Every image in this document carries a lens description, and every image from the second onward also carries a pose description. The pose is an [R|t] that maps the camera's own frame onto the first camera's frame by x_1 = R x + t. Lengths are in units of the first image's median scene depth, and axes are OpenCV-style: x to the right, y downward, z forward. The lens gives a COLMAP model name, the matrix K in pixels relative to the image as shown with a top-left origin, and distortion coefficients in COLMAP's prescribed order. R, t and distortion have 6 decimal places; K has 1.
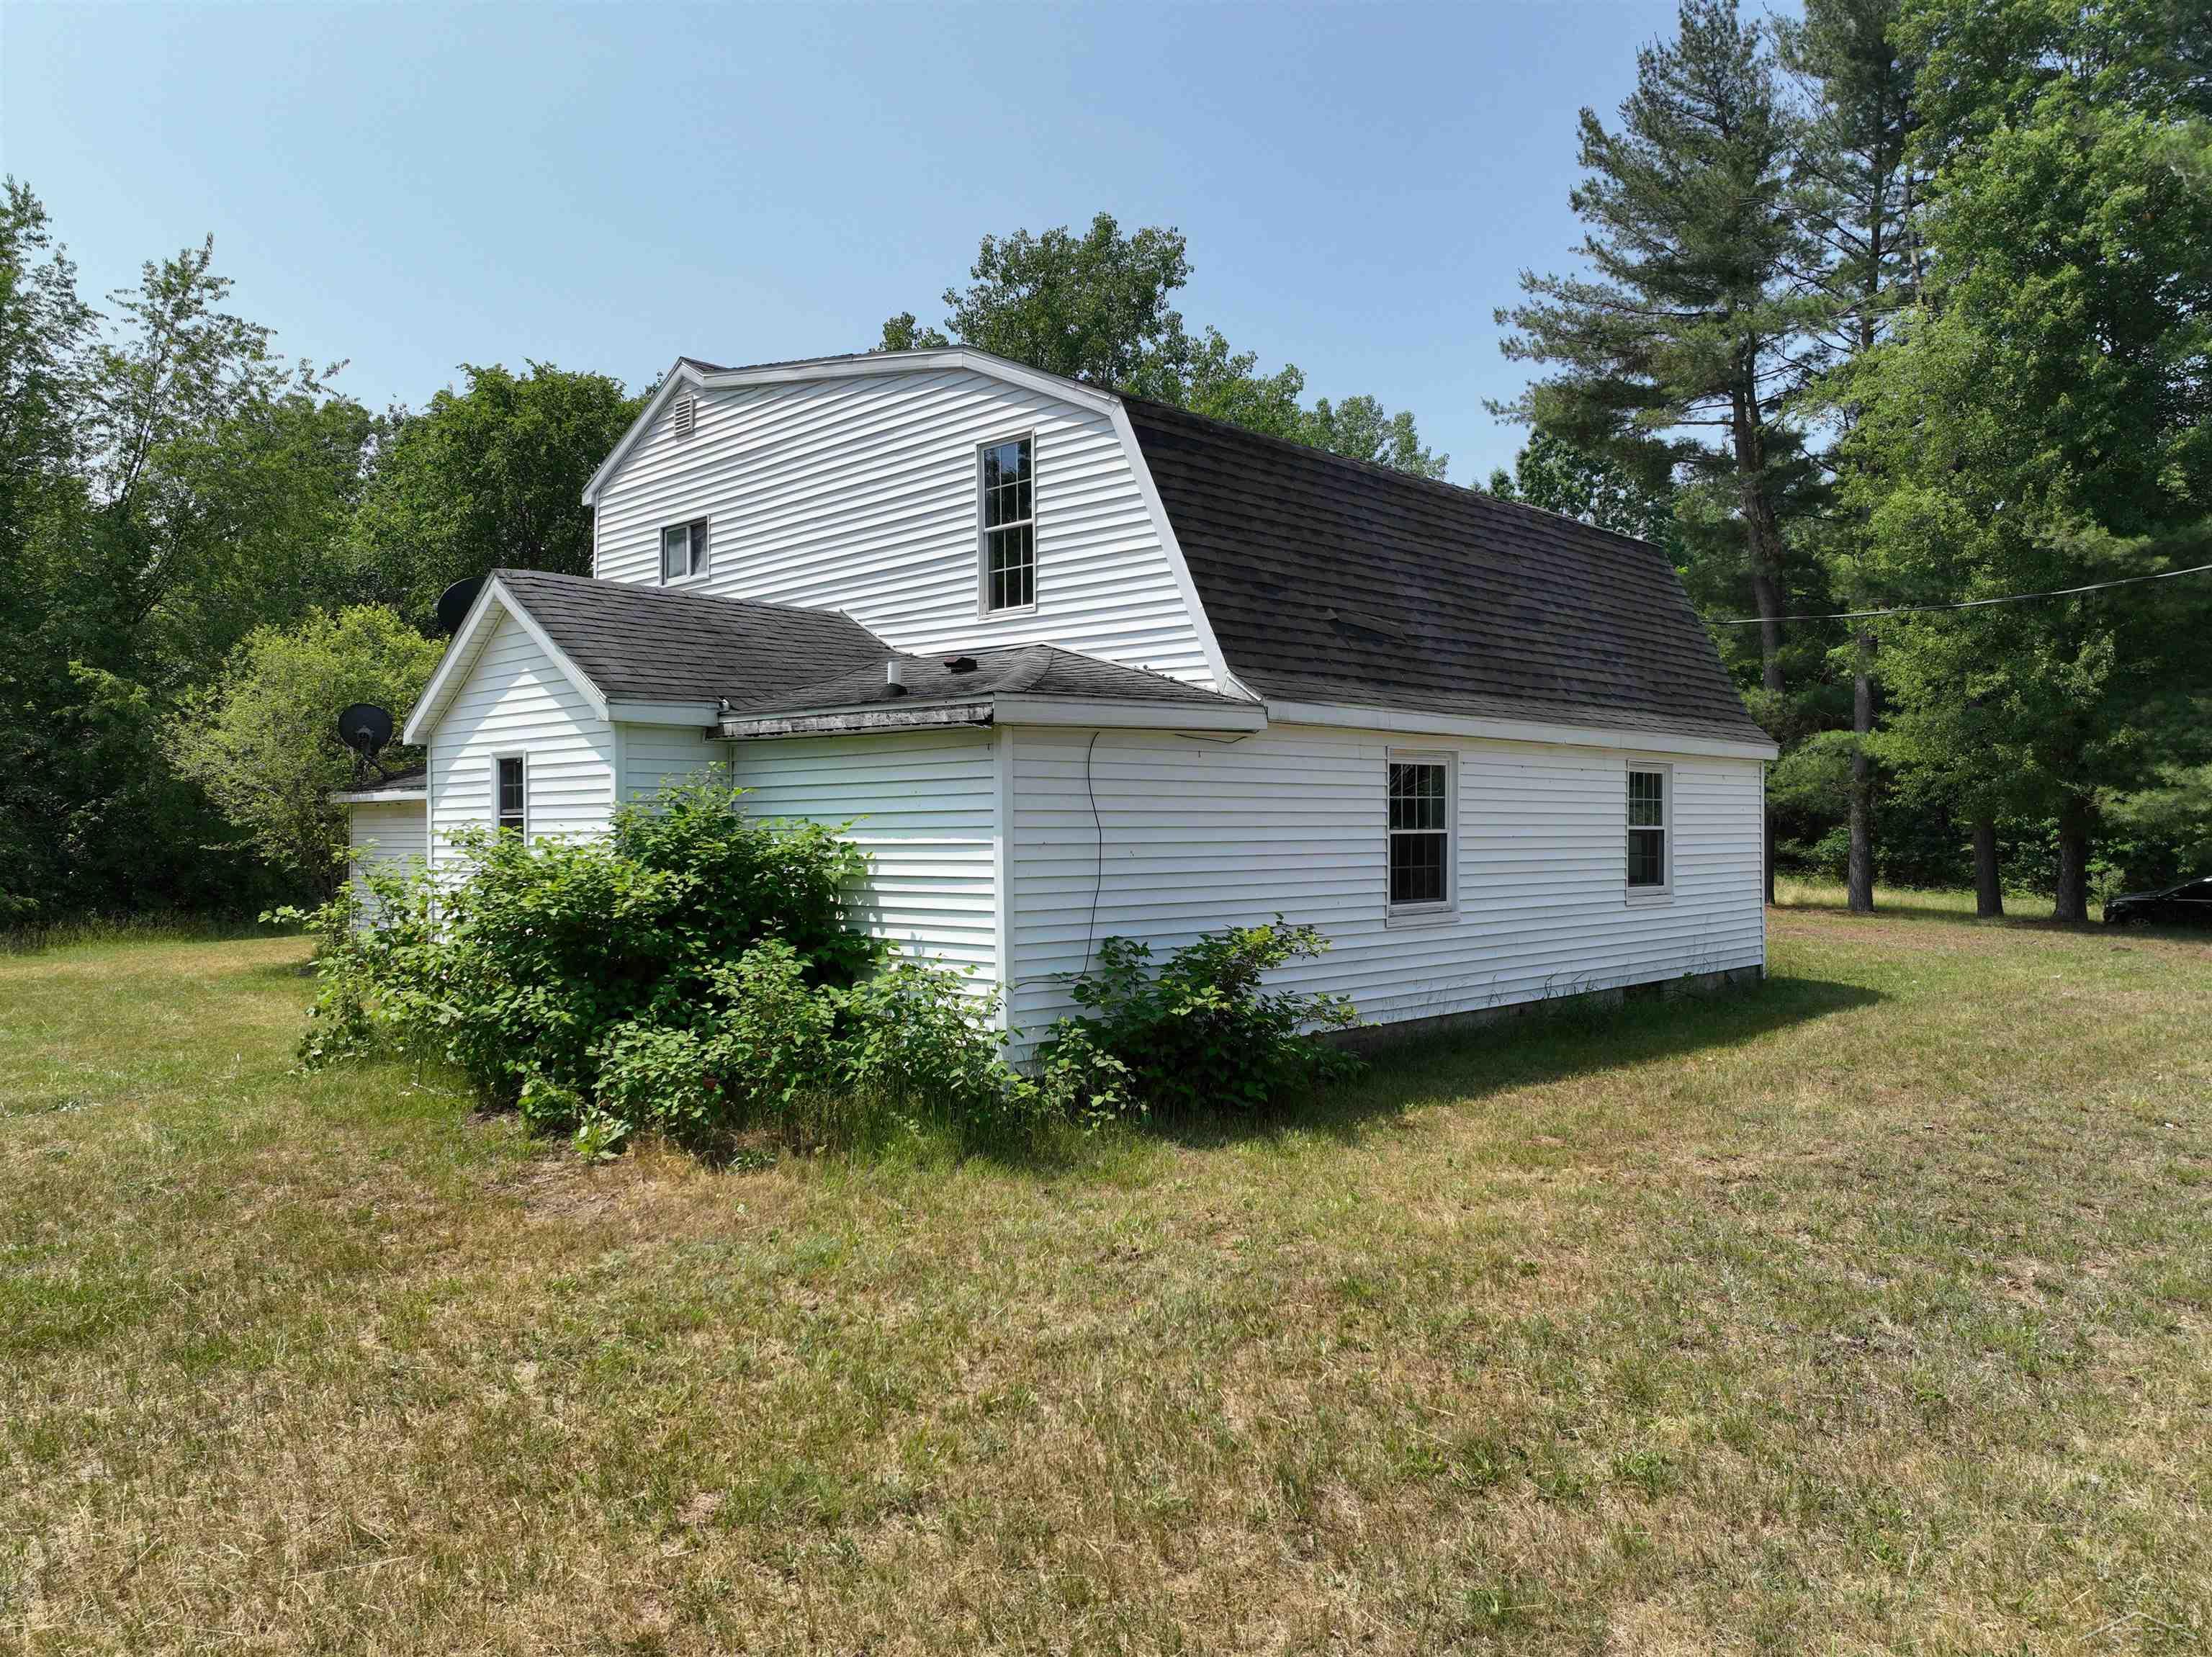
lens RADIAL K [[1543.8, 0, 1109.2], [0, 1543.8, 832.2], [0, 0, 1]] dist [0.006220, 0.008684]
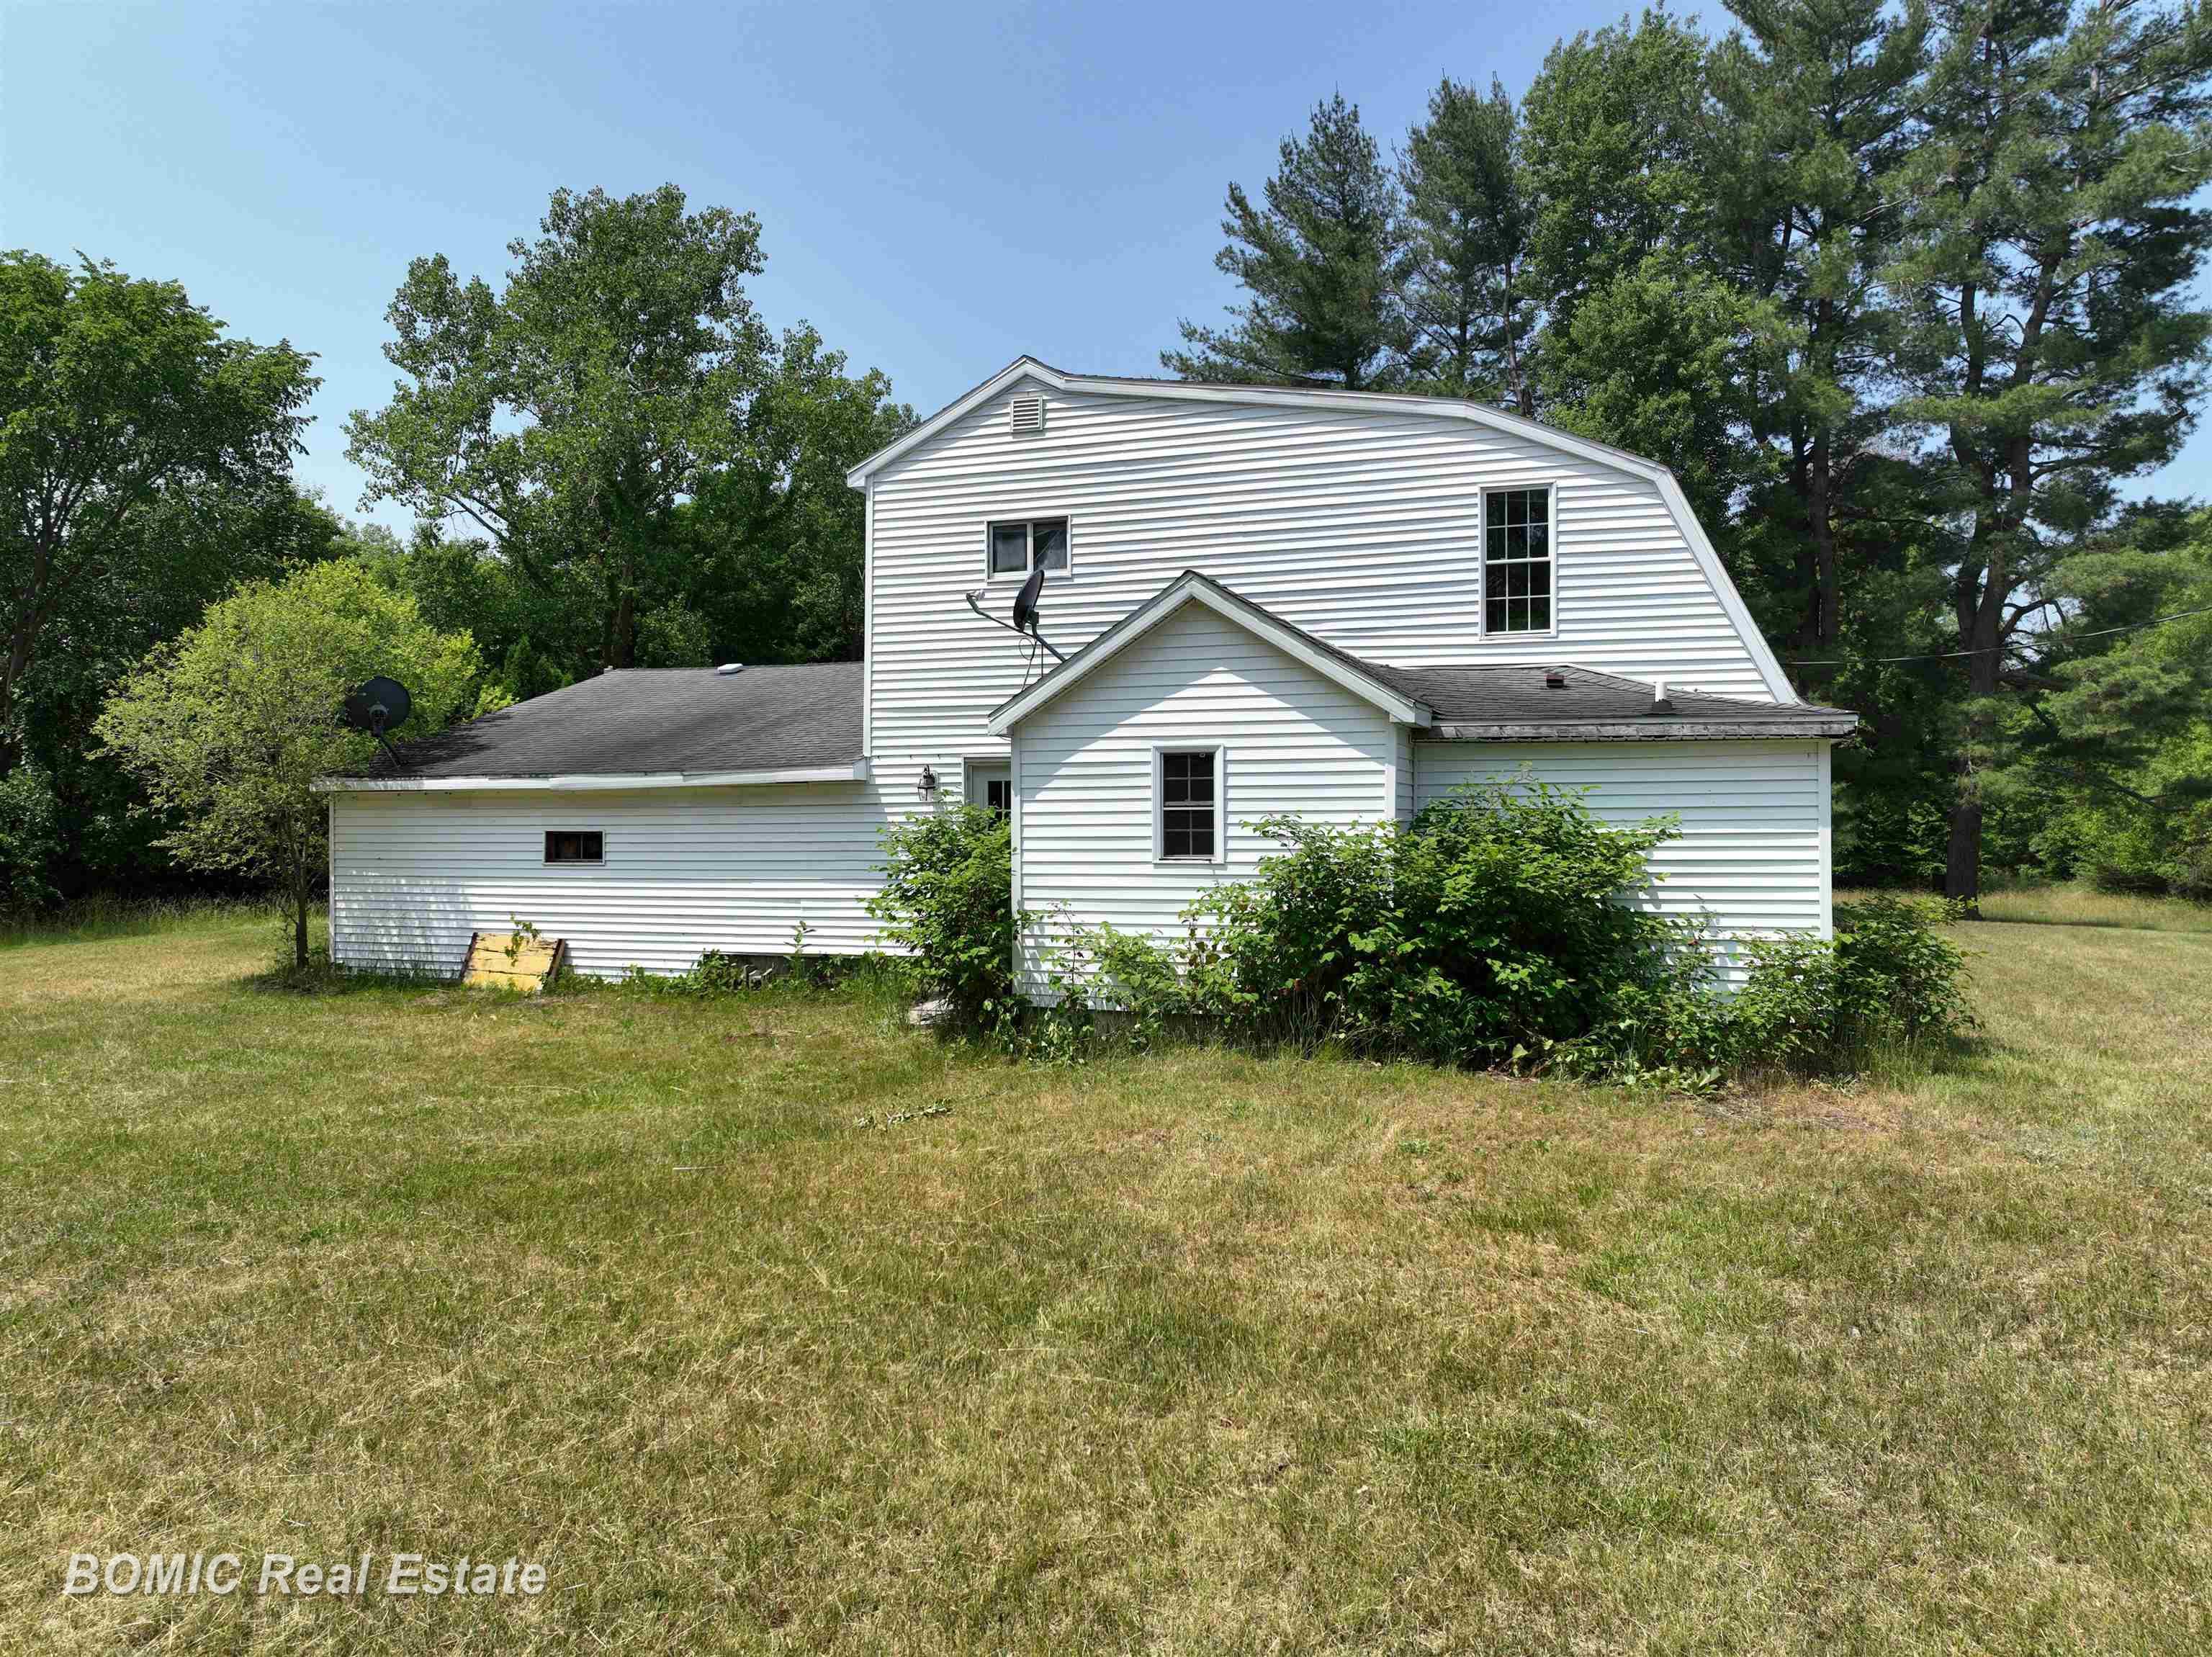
lens RADIAL K [[1543.8, 0, 1114.6], [0, 1543.8, 832.3], [0, 0, 1]] dist [0.006220, 0.008684]
pose [[0.907831, 0.001180, 0.419335, -0.662181], [-0.001288, 0.999999, -0.000025, 0.004728], [-0.419335, -0.000517, 0.907831, 0.058966]]
